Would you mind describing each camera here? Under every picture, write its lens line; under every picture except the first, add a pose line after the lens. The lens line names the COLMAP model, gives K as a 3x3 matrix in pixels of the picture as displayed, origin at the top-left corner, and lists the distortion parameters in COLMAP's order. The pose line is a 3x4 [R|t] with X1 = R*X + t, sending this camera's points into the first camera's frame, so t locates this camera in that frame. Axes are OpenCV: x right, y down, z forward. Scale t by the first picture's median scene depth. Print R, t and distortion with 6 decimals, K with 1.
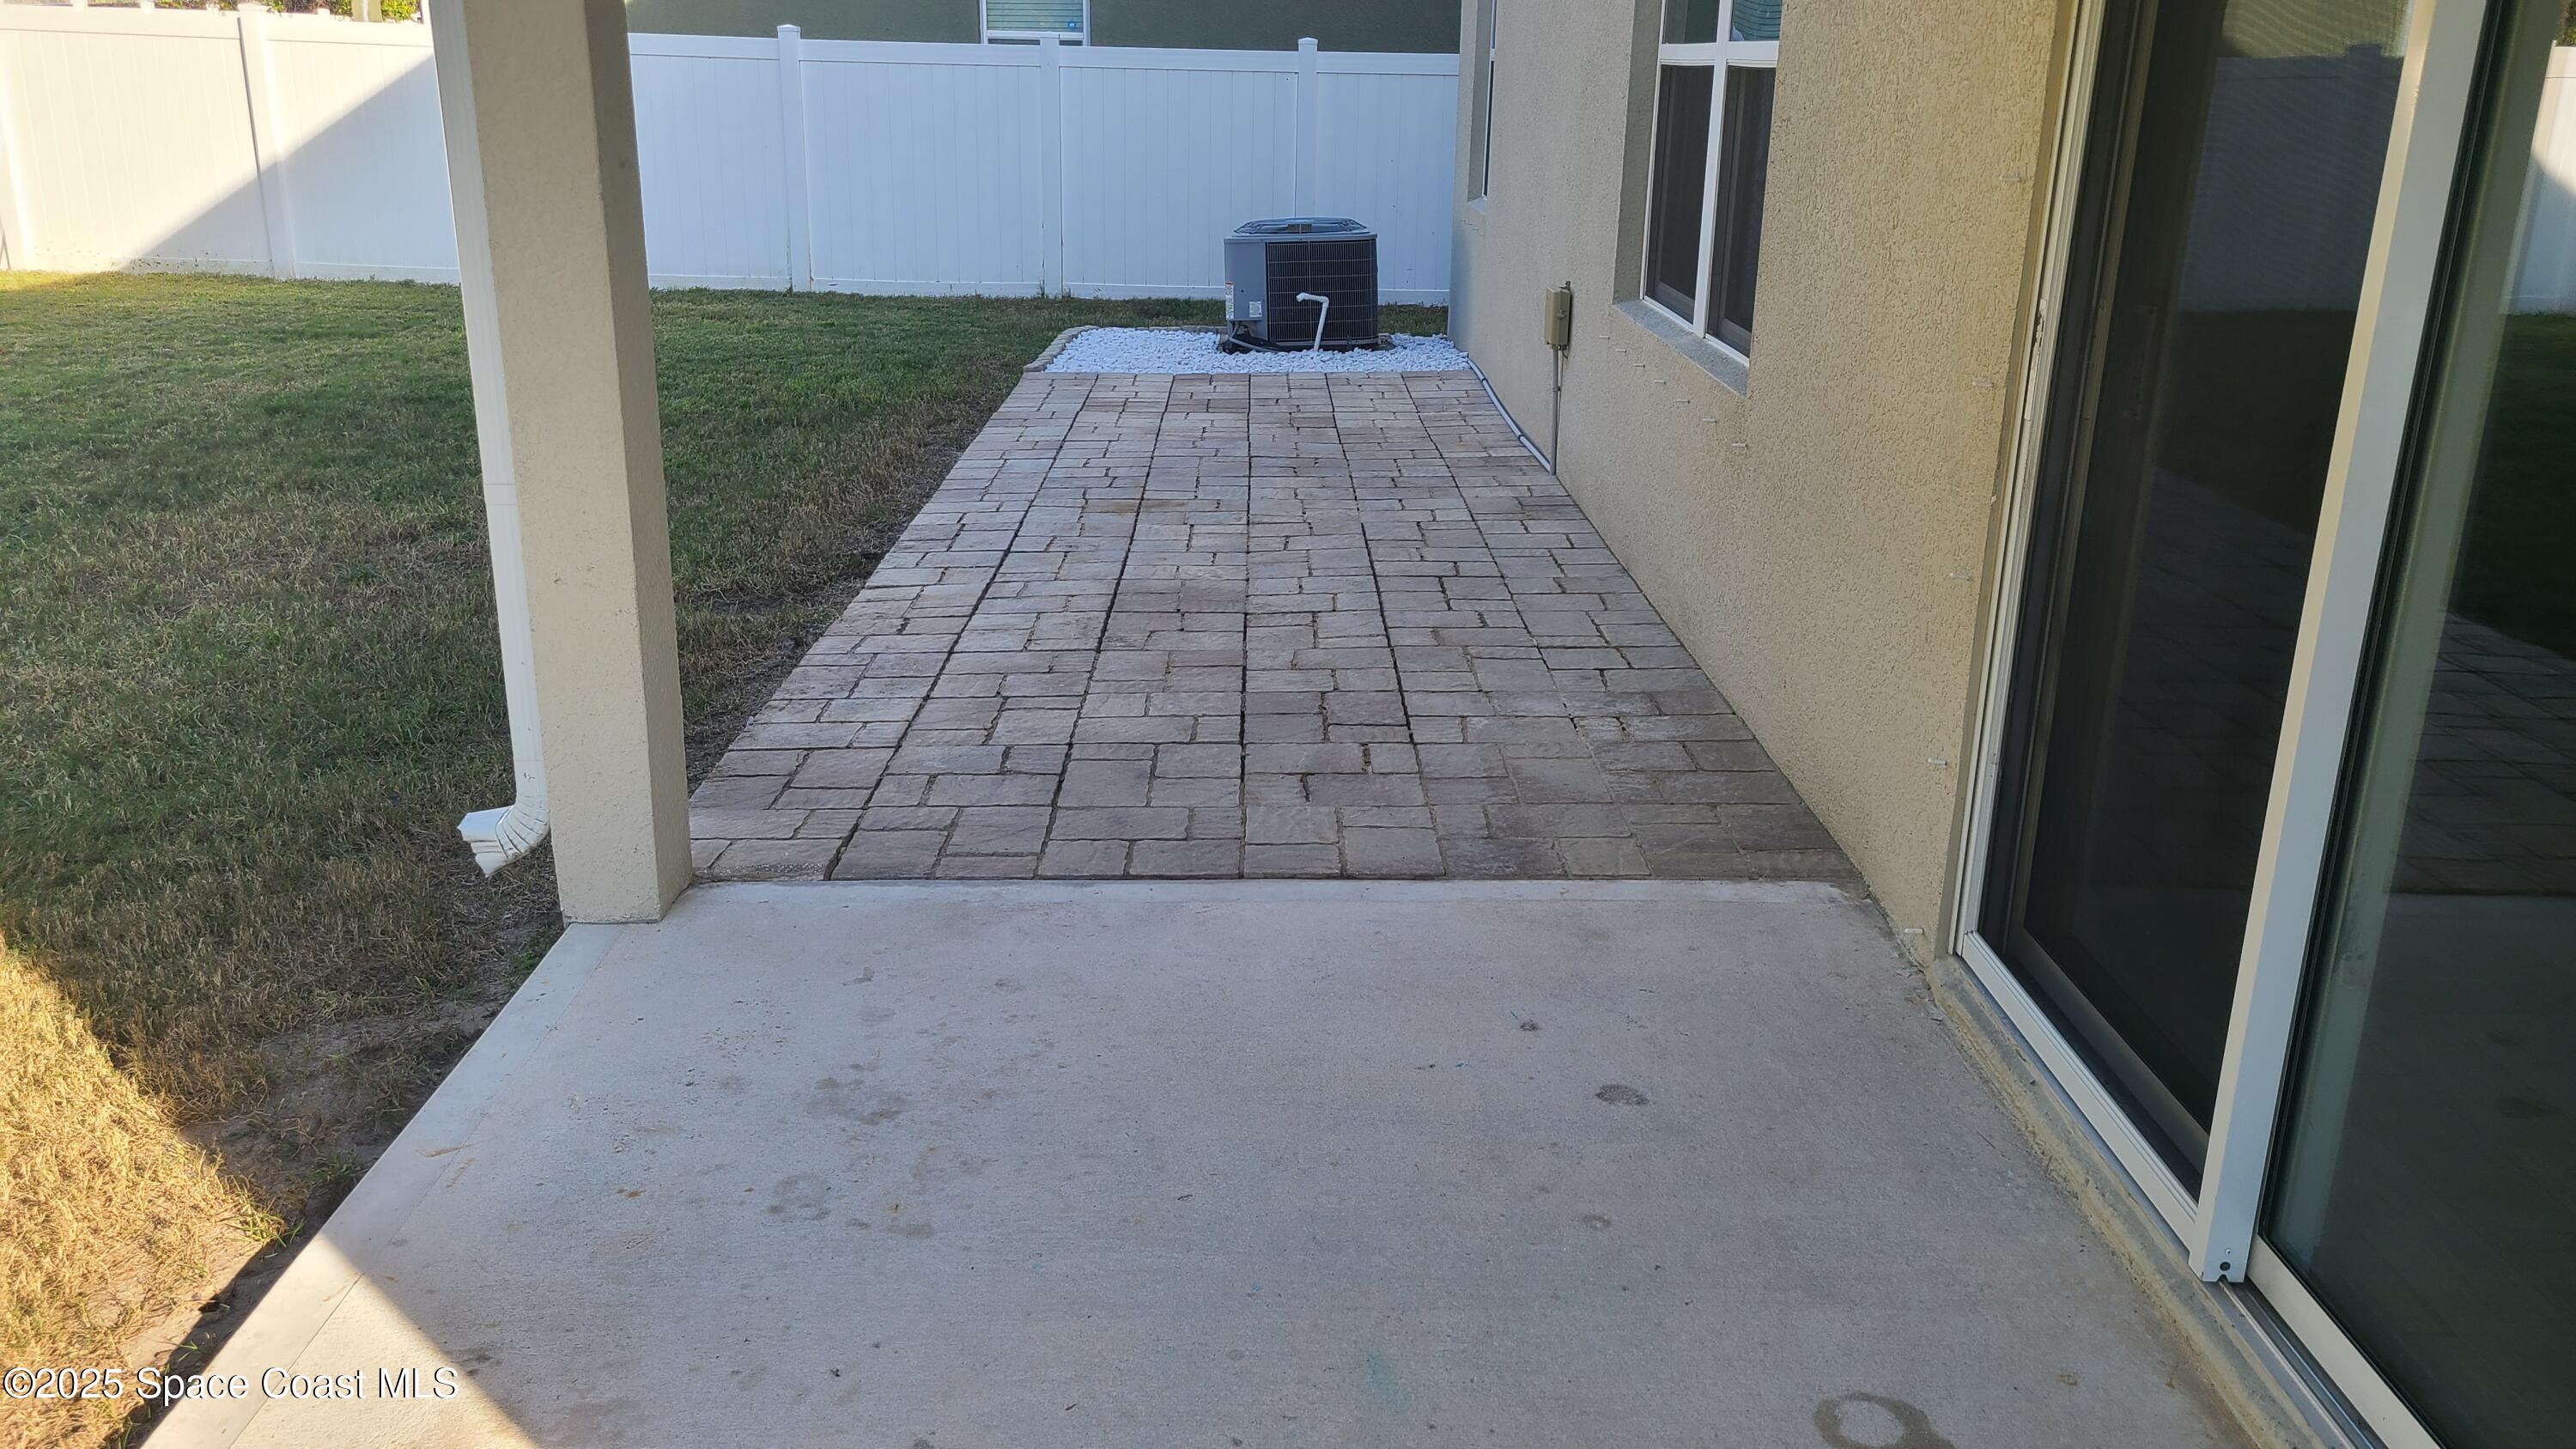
lens RADIAL K [[1934.8, 0, 1275.4], [0, 1934.8, 713.8], [0, 0, 1]] dist [0.037157, -0.006385]
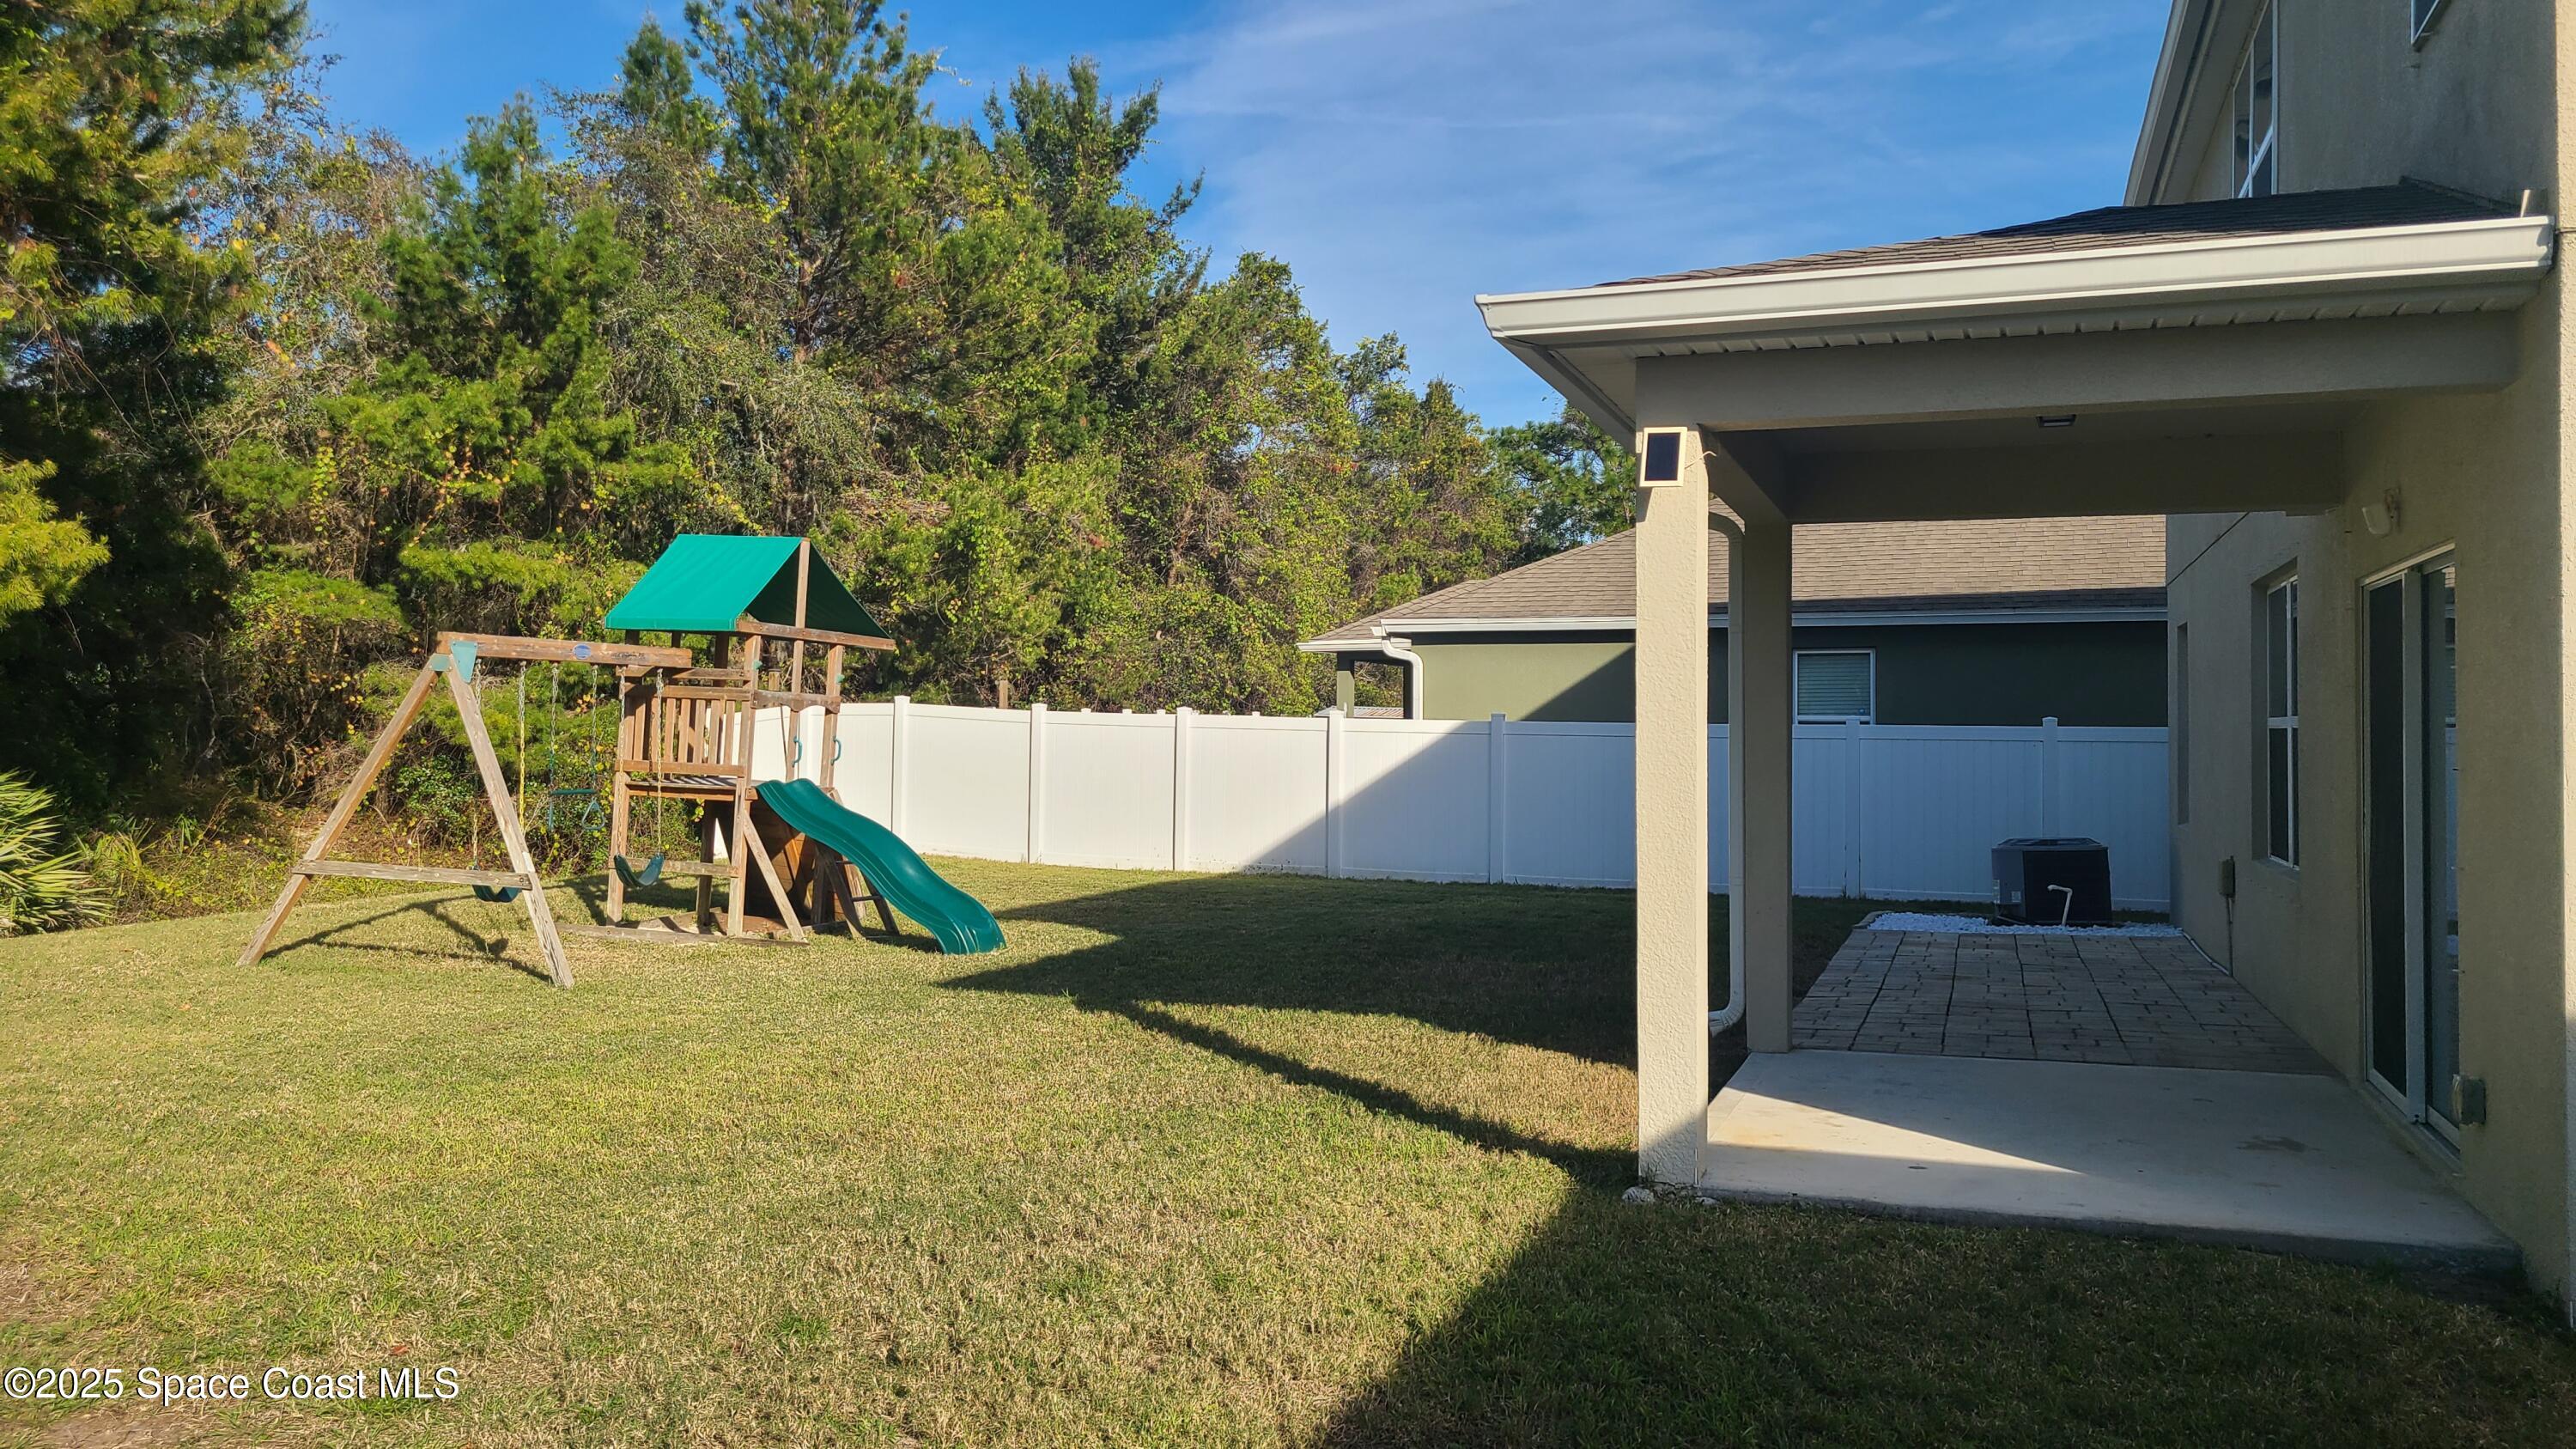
lens RADIAL K [[1934.8, 0, 1288.3], [0, 1934.8, 707.5], [0, 0, 1]] dist [0.037157, -0.006385]
pose [[0.937822, -0.015618, -0.346765, -0.013992], [-0.101784, 0.942701, -0.317732, 0.169837], [0.331858, 0.333272, 0.882497, -0.488027]]
